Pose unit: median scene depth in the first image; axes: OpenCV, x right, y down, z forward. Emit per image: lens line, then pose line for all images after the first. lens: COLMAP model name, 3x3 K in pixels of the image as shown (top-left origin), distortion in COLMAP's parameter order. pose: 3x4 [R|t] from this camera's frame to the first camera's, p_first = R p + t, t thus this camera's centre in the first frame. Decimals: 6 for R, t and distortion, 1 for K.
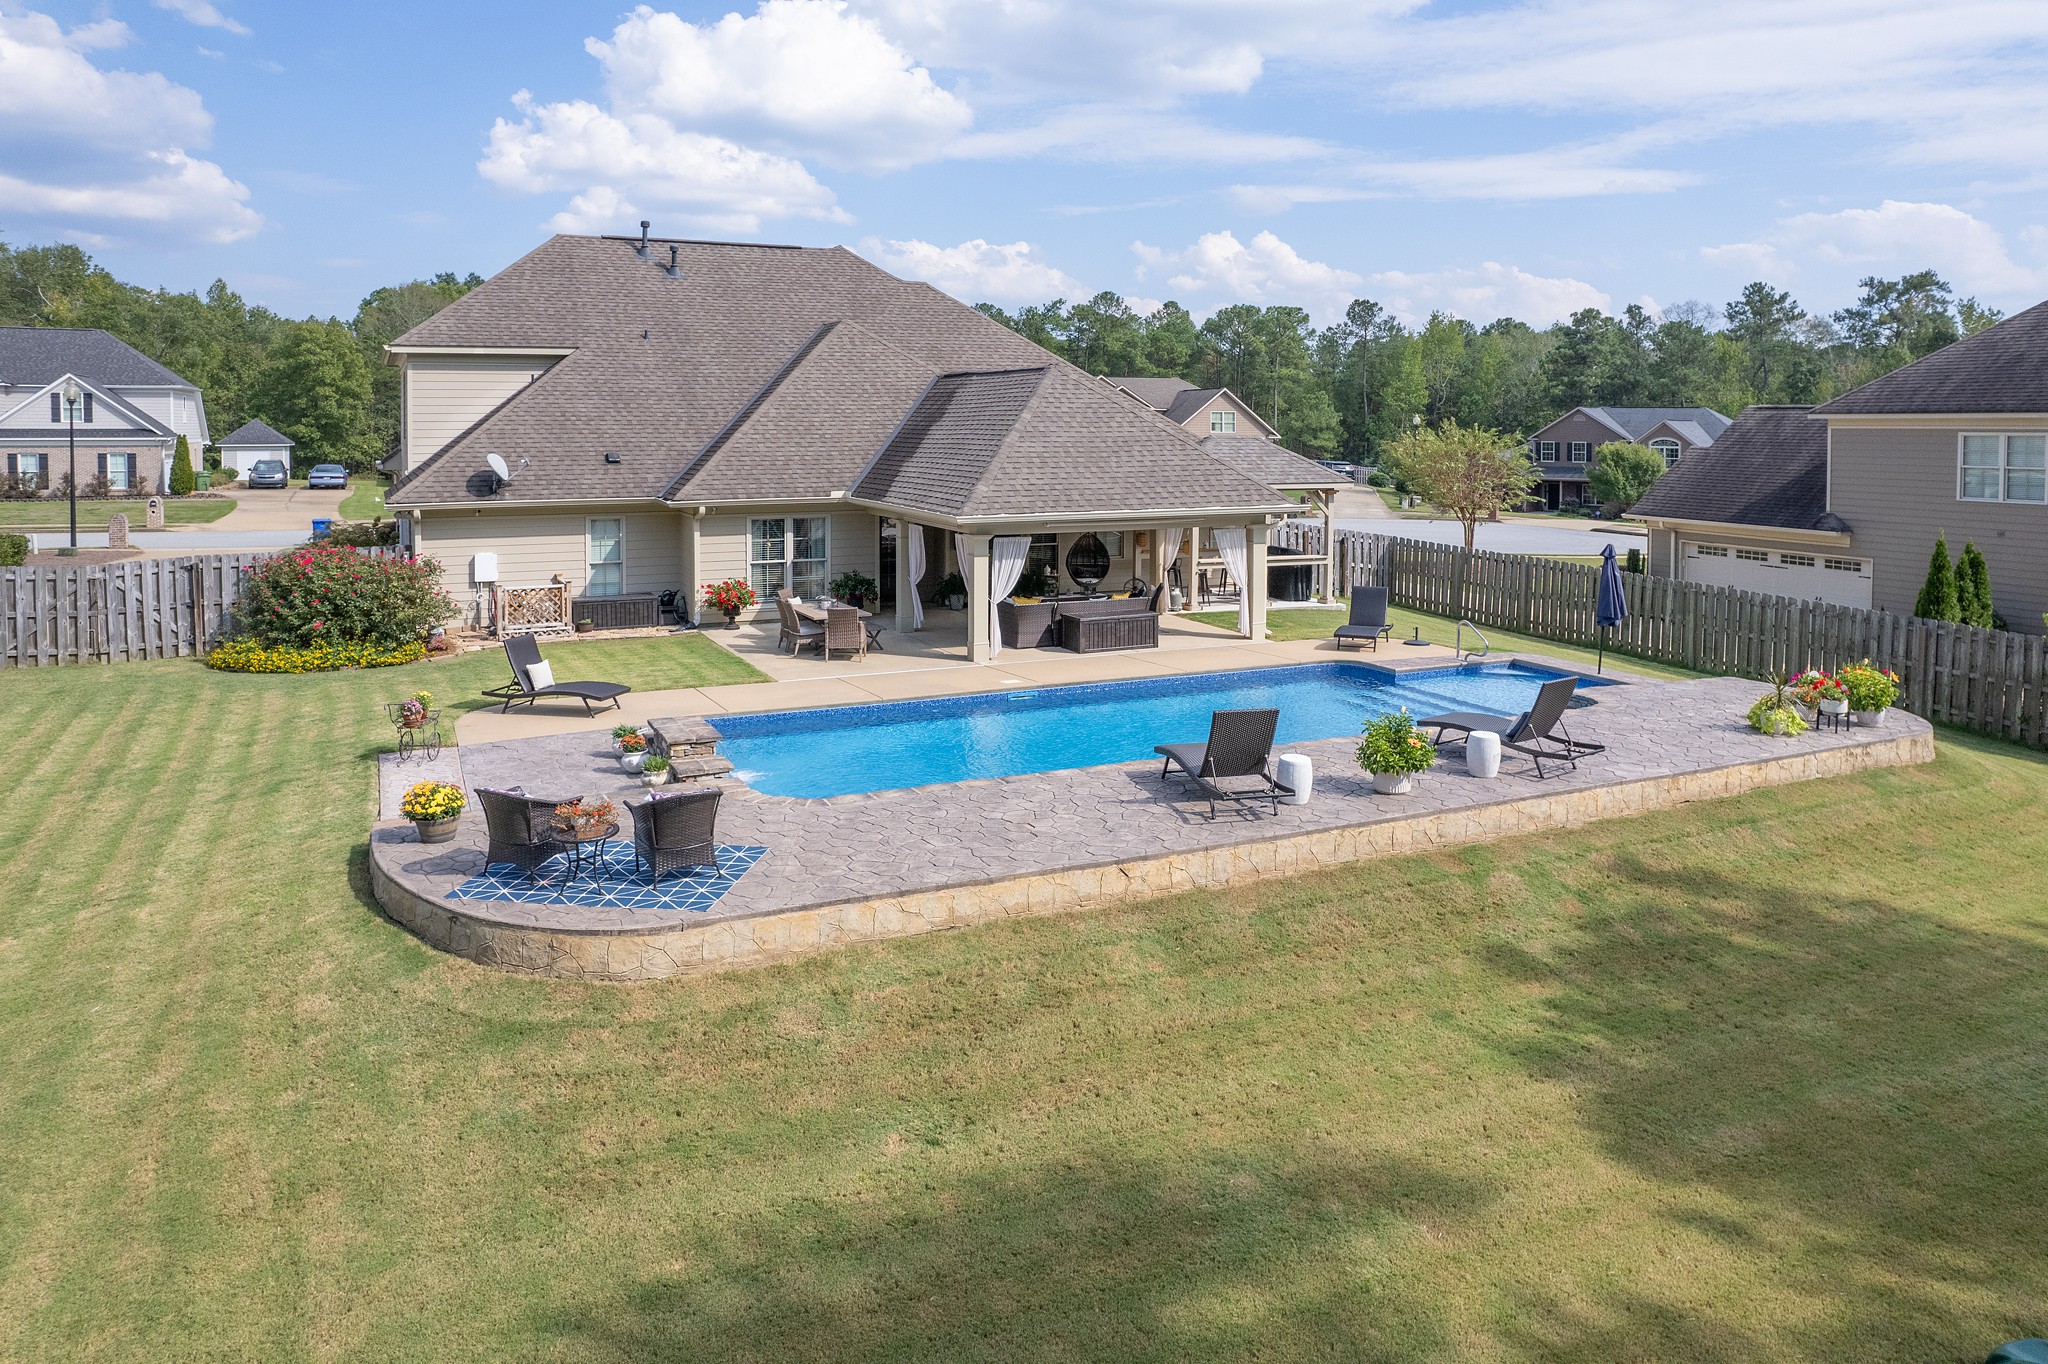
lens RADIAL K [[1345.2, 0, 1052.4], [0, 1345.2, 680.6], [0, 0, 1]] dist [-0.010571, -0.000879]
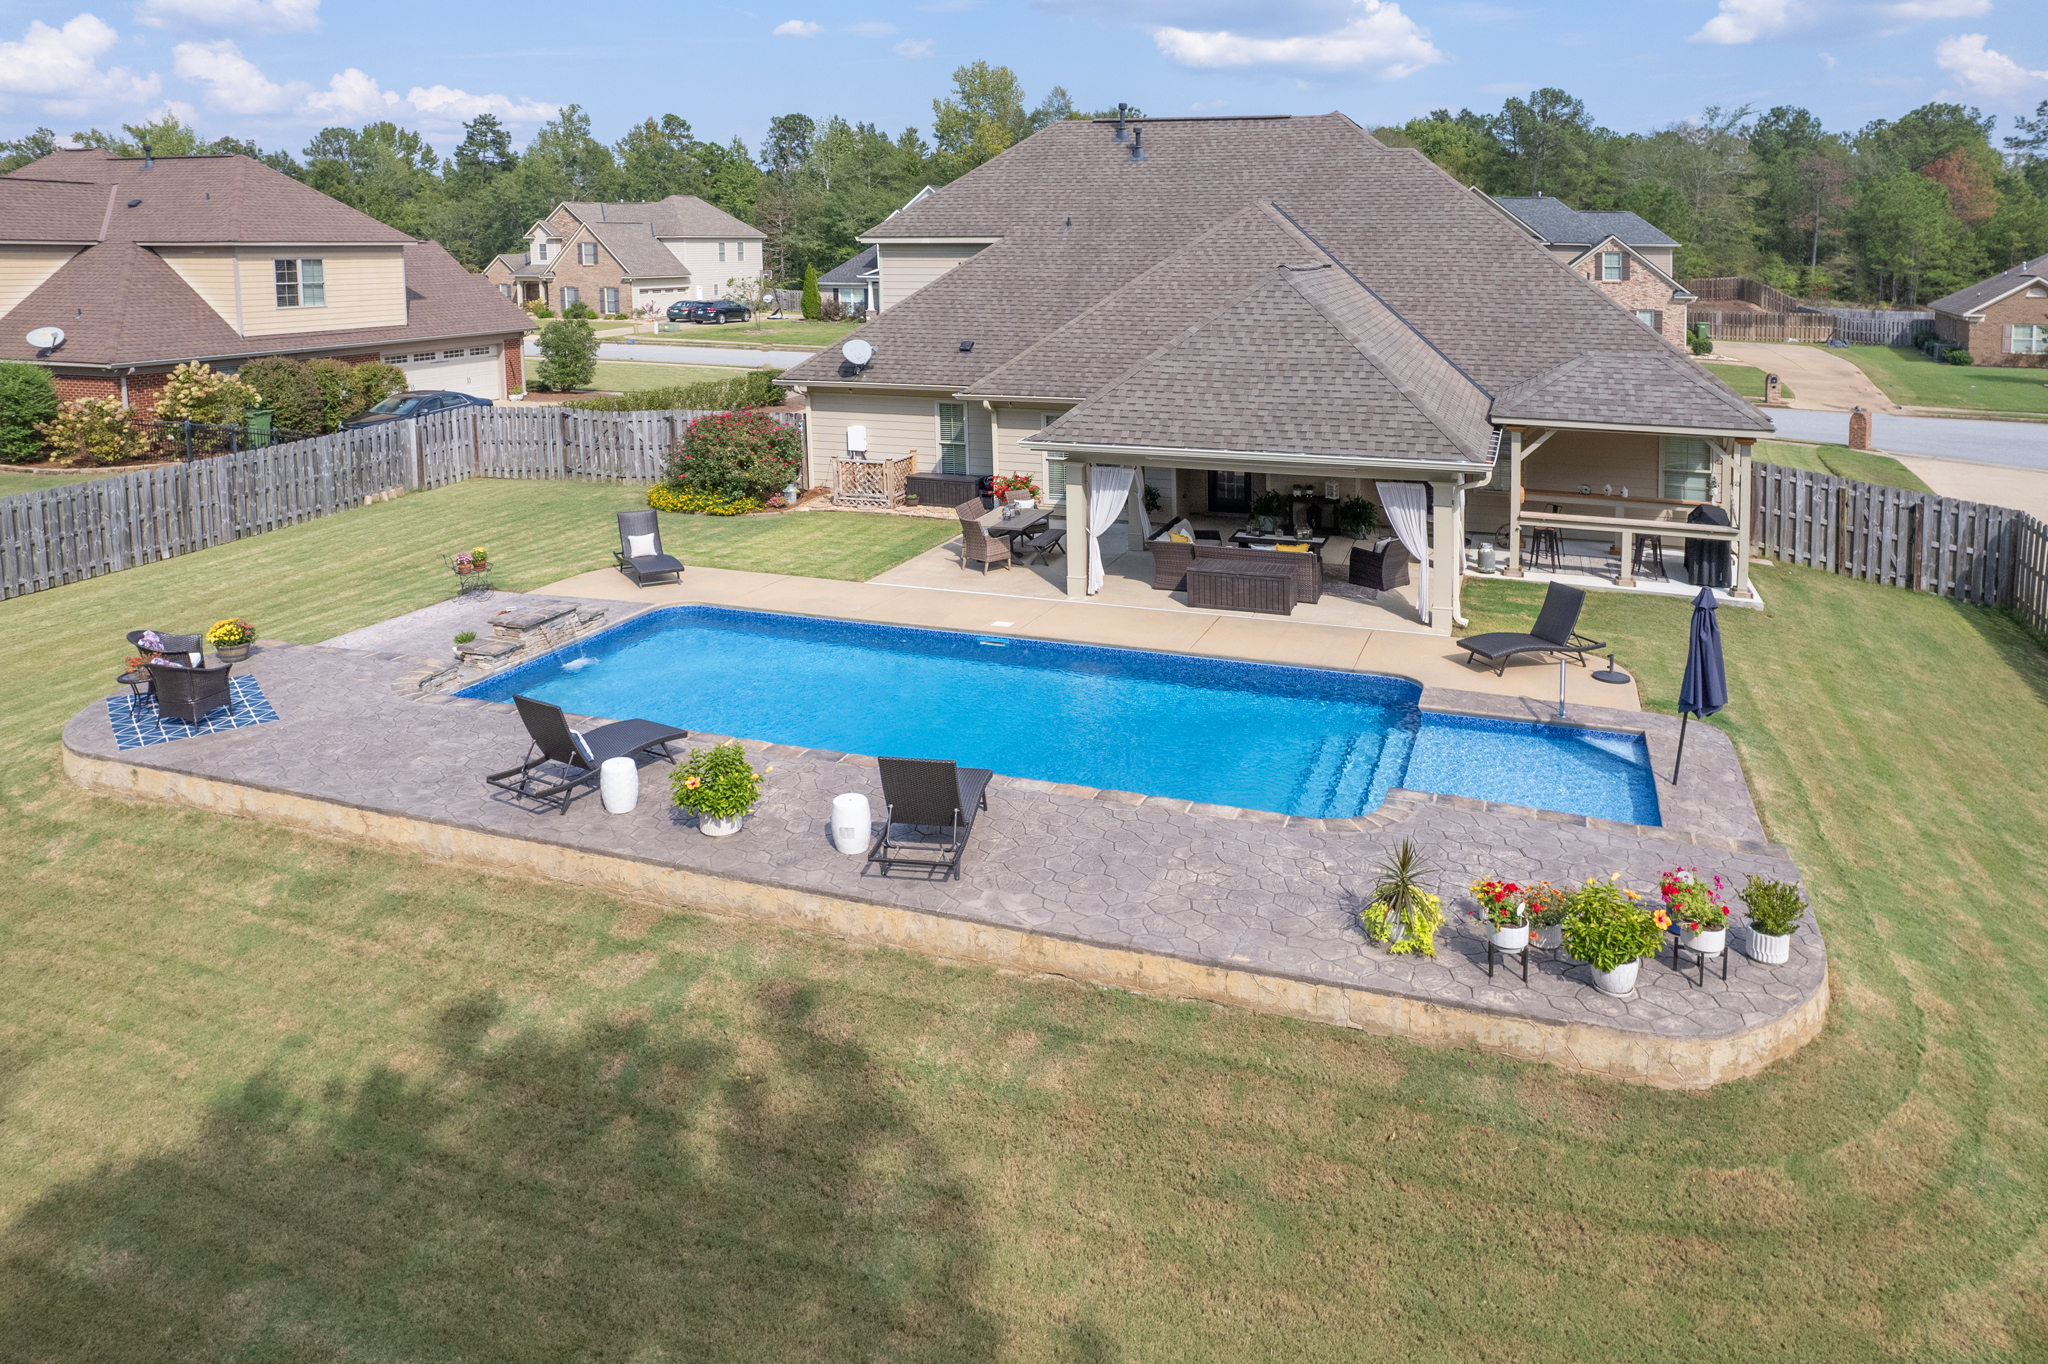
lens RADIAL K [[1345.2, 0, 1052.4], [0, 1345.2, 680.6], [0, 0, 1]] dist [-0.010571, -0.000879]
pose [[0.706548, 0.220754, -0.672352, 0.529915], [-0.137323, 0.974809, 0.175753, -0.107921], [0.694213, -0.031849, 0.719065, 0.275113]]
